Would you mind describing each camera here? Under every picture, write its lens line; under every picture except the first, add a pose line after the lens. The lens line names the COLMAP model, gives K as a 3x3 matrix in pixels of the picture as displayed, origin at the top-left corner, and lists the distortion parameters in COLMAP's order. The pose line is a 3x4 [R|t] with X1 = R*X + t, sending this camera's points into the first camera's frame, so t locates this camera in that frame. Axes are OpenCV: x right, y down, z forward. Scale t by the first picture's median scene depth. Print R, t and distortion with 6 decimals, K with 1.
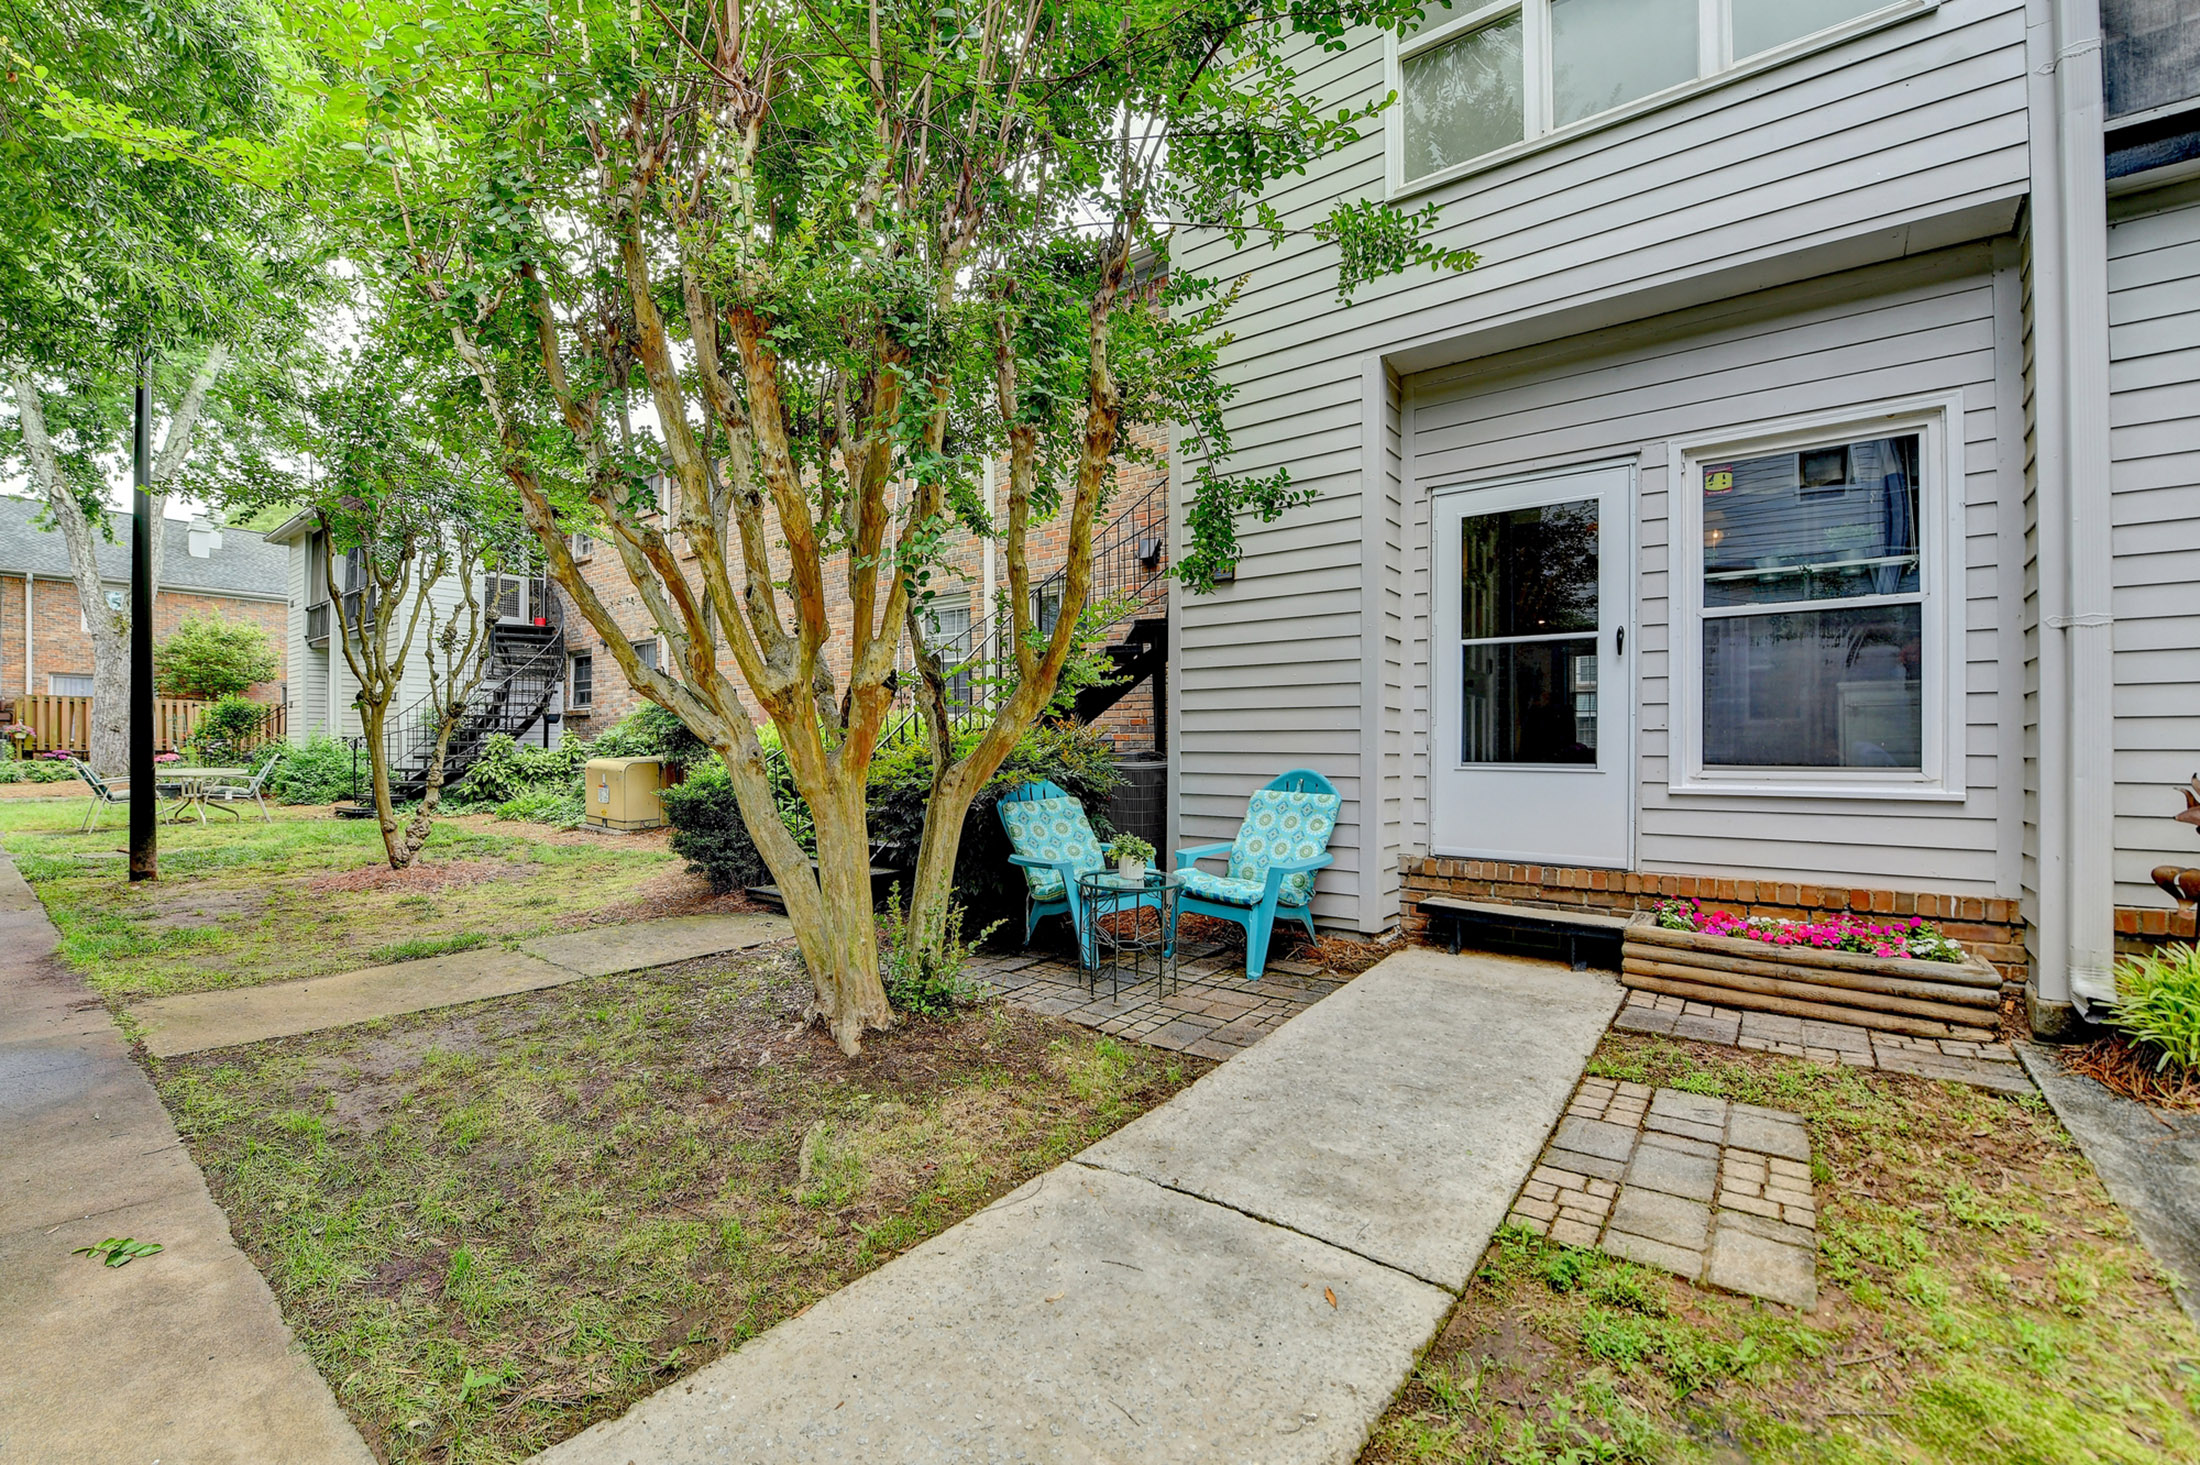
lens RADIAL K [[915.1, 0, 1068.6], [0, 915.1, 745.2], [0, 0, 1]] dist [-0.014149, -0.002754]
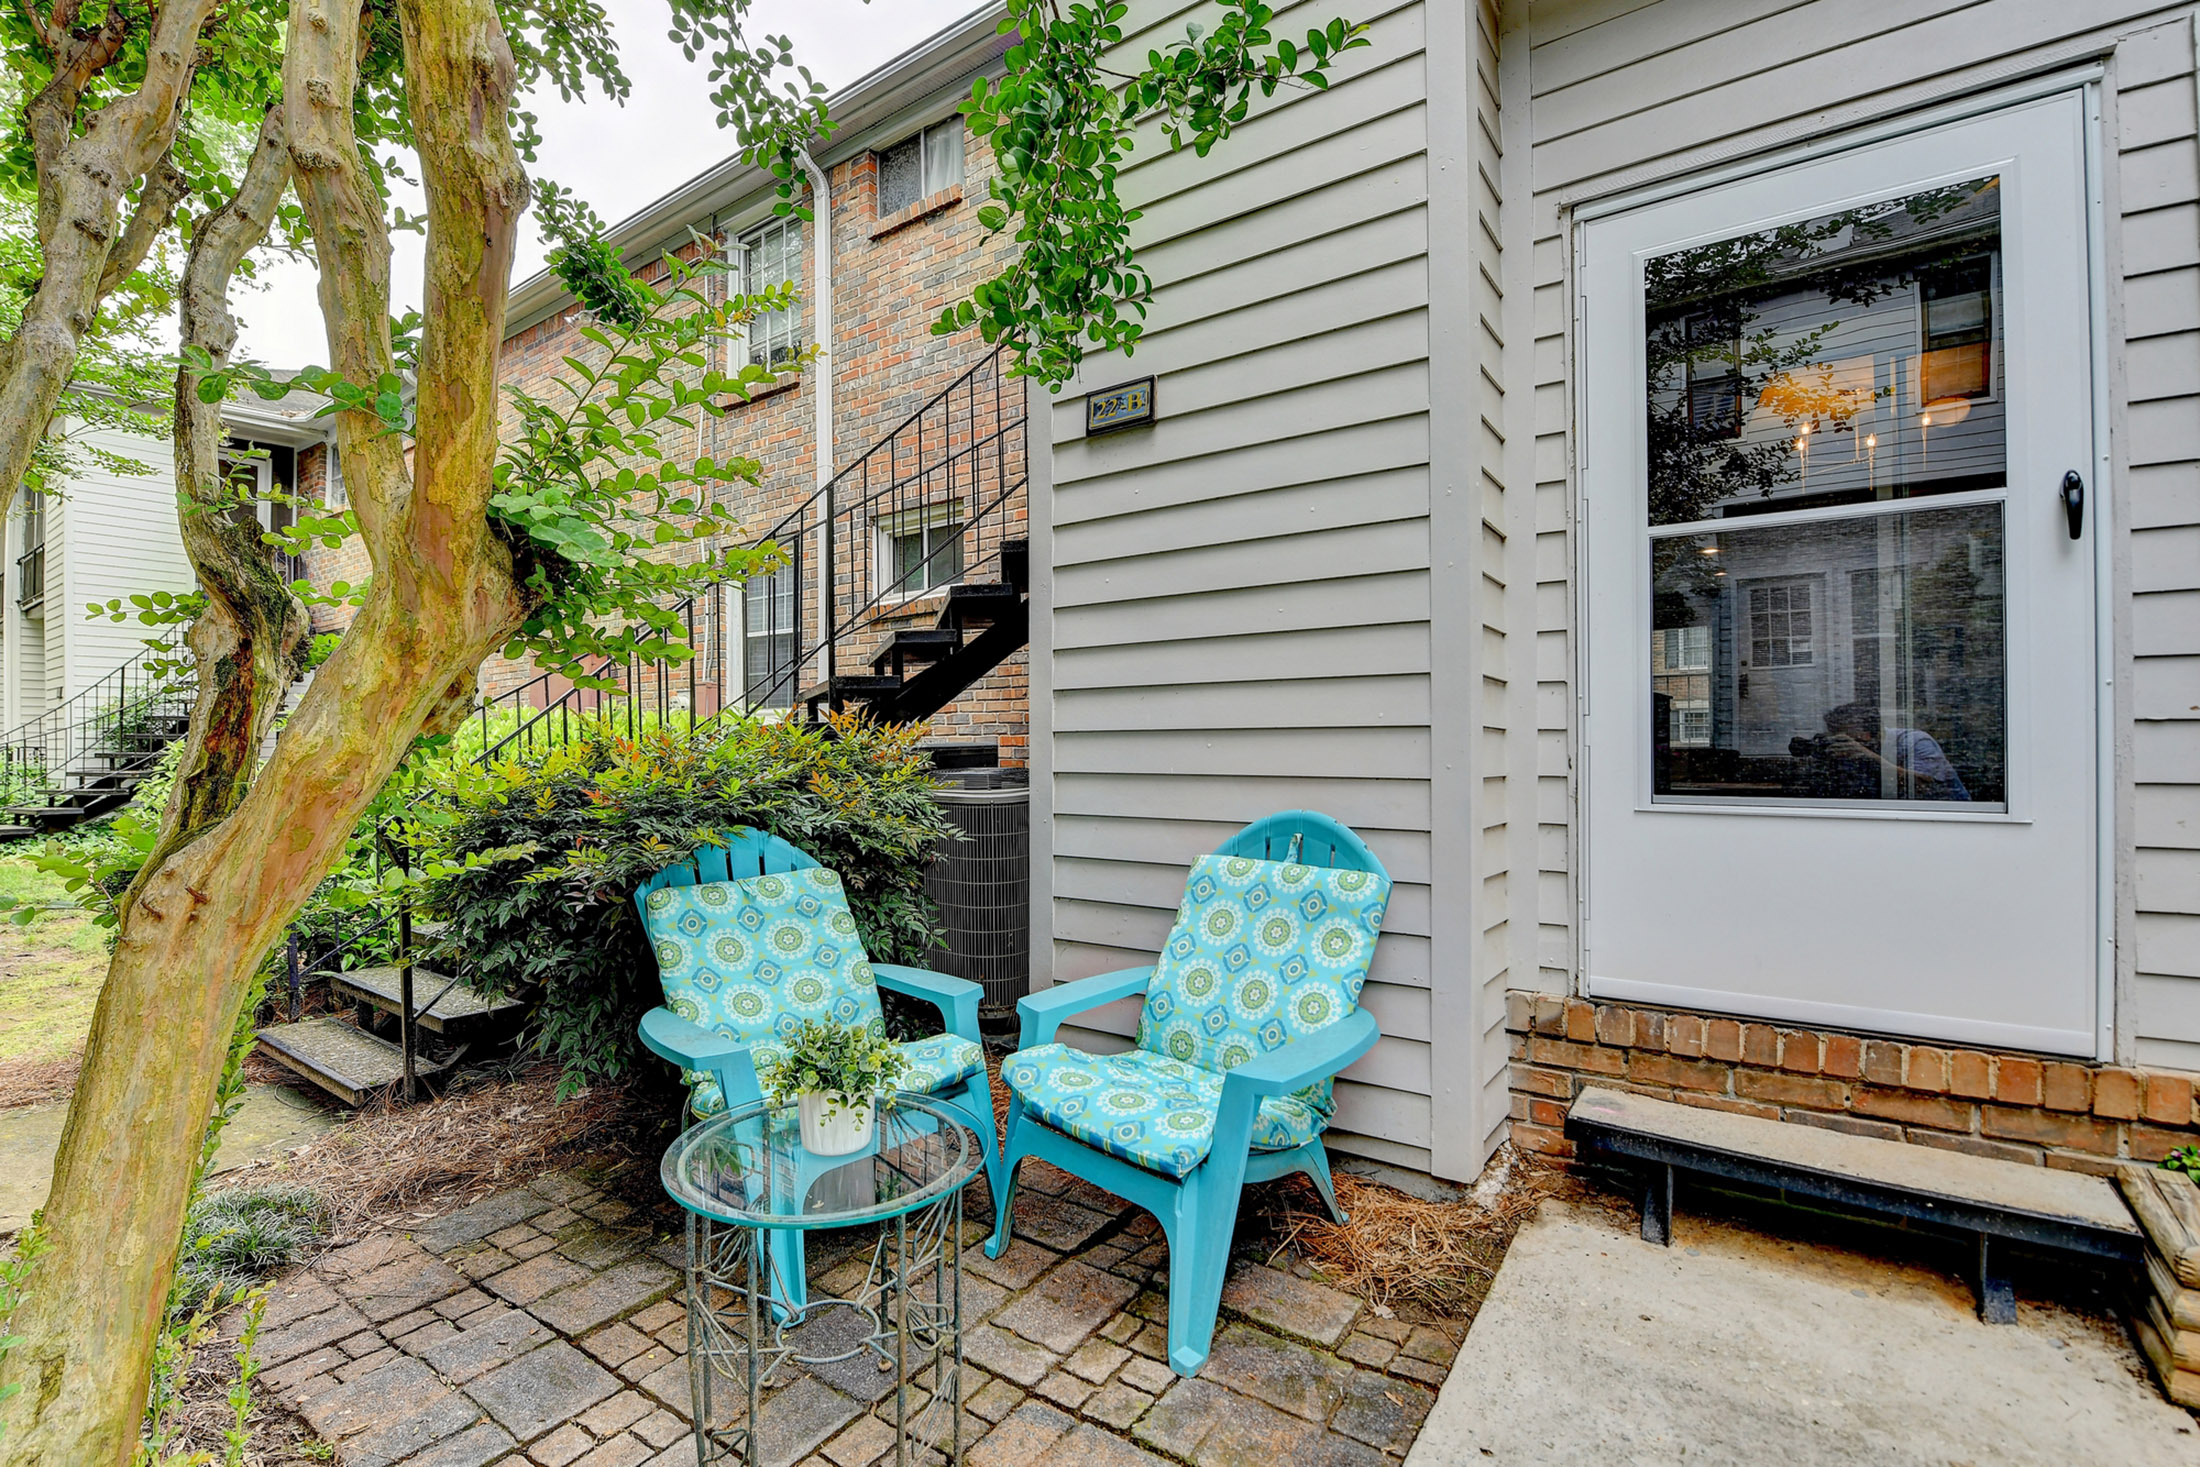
lens RADIAL K [[998.8, 0, 1002.9], [0, 998.8, 740.0], [0, 0, 1]] dist [-0.013300, -0.001536]
pose [[0.999760, -0.007686, -0.020504, 0.130667], [0.007563, 0.999953, -0.006030, -0.009356], [0.020550, 0.005873, 0.999772, 0.555063]]
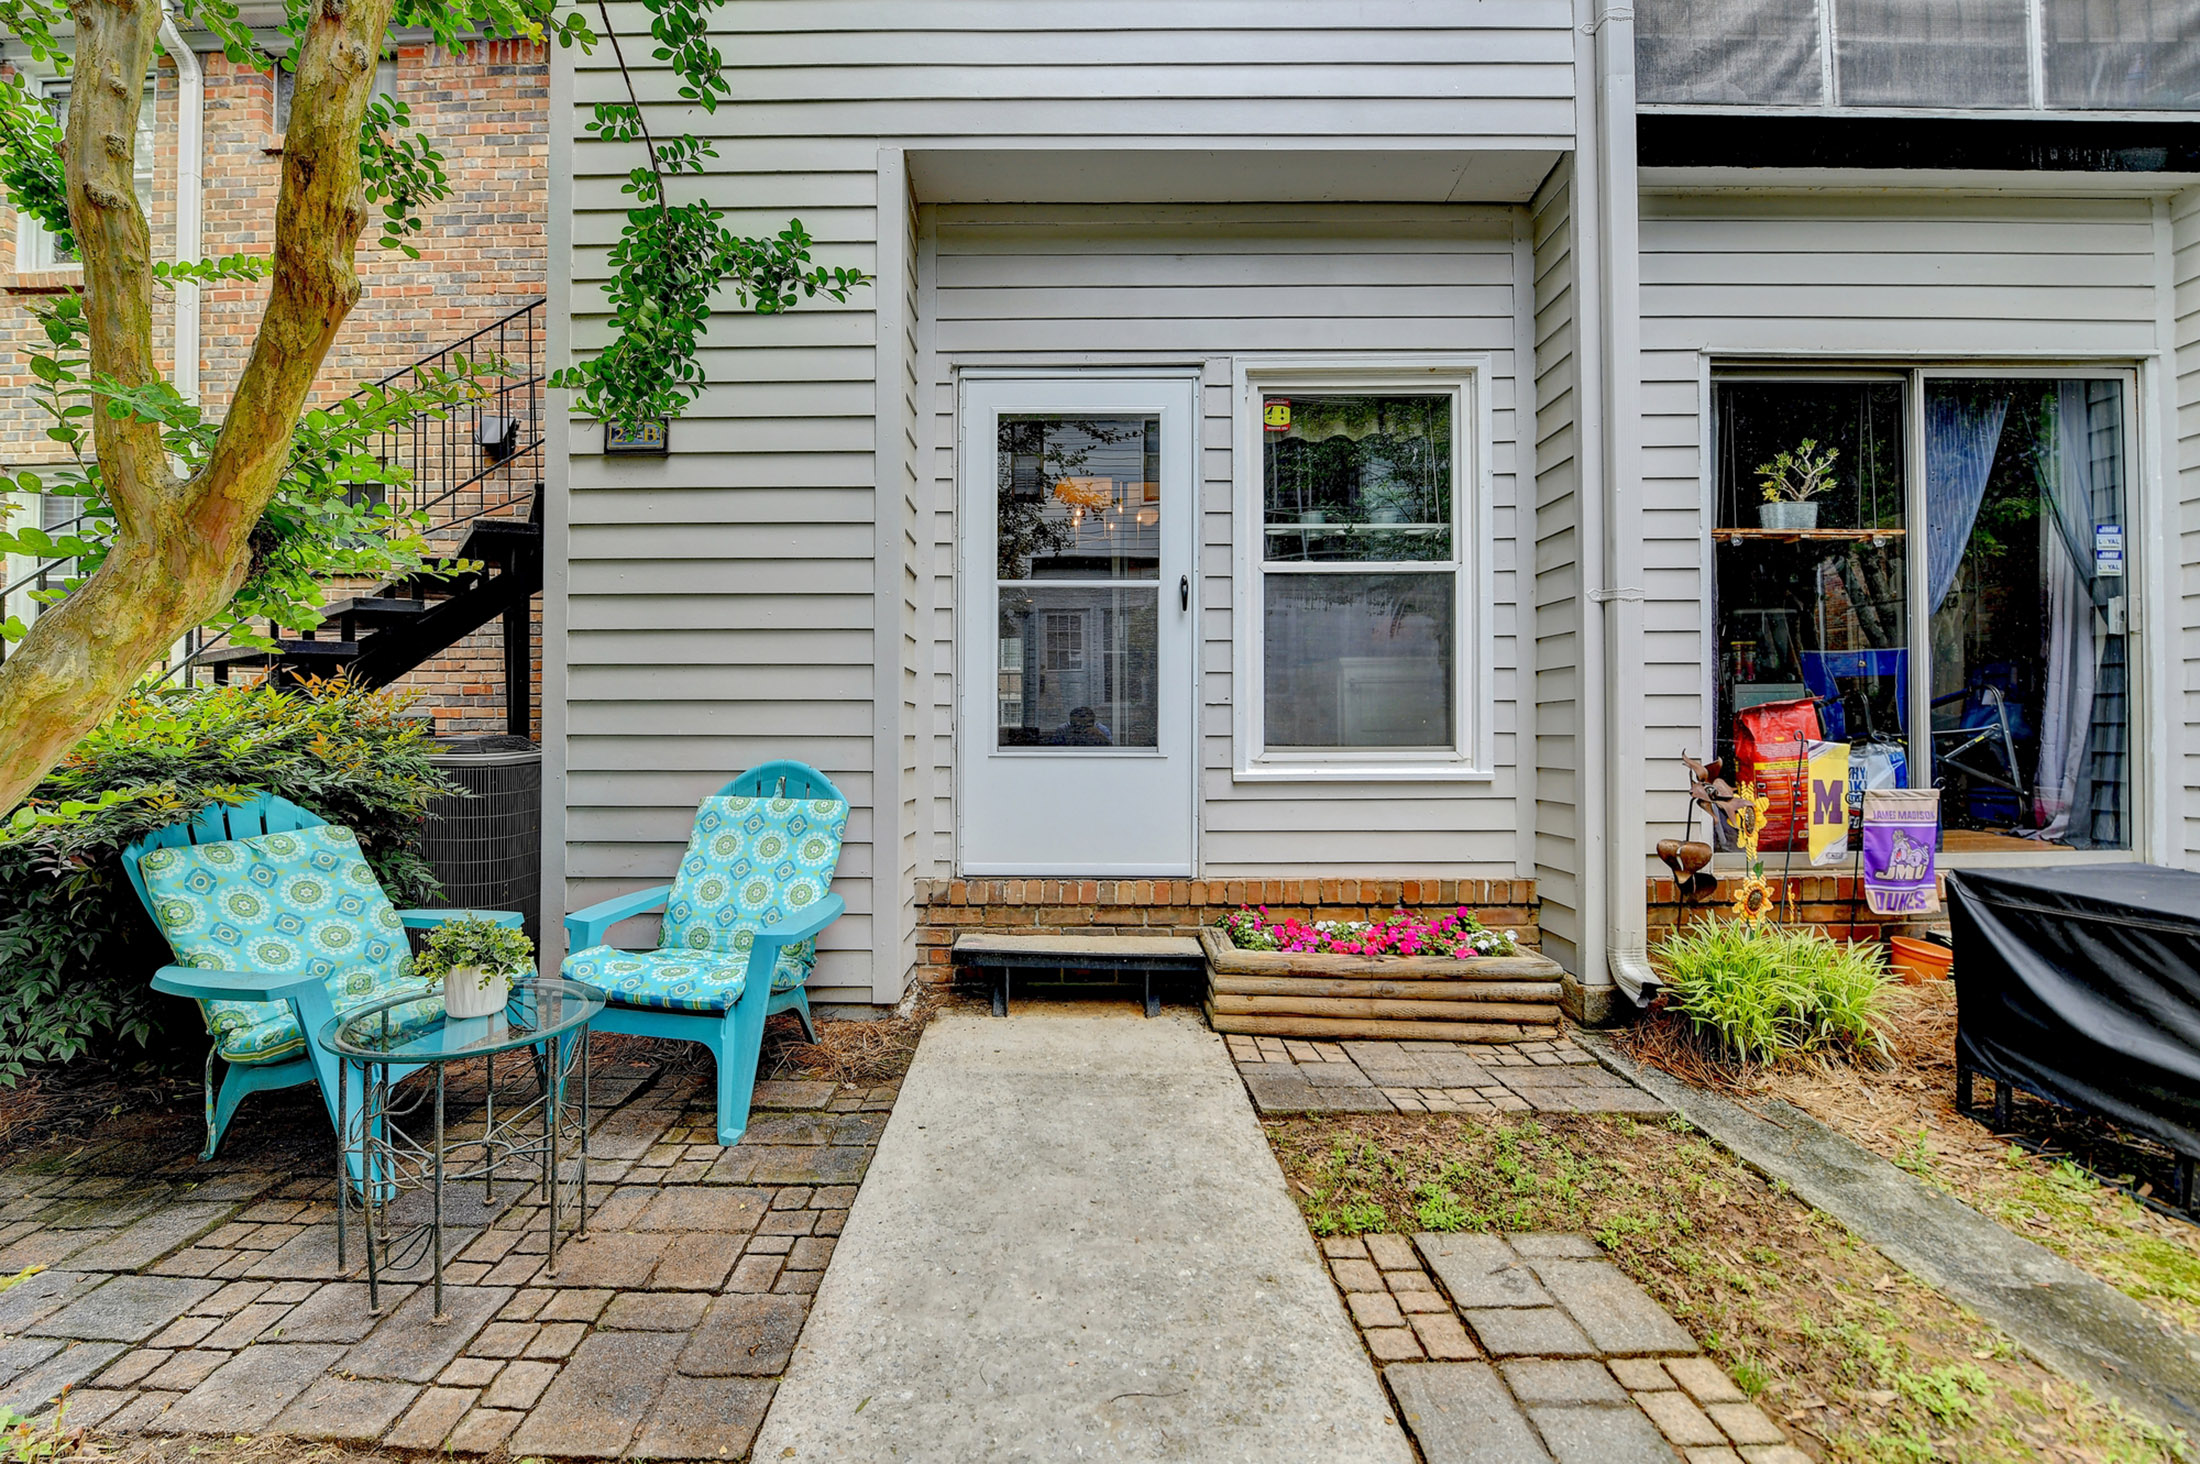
lens RADIAL K [[939.0, 0, 1057.3], [0, 939.0, 719.1], [0, 0, 1]] dist [-0.012889, -0.002833]
pose [[0.802889, 0.002277, 0.596125, 0.020956], [0.001844, 0.999978, -0.006303, 0.001618], [-0.596126, 0.006160, 0.802867, 0.407063]]
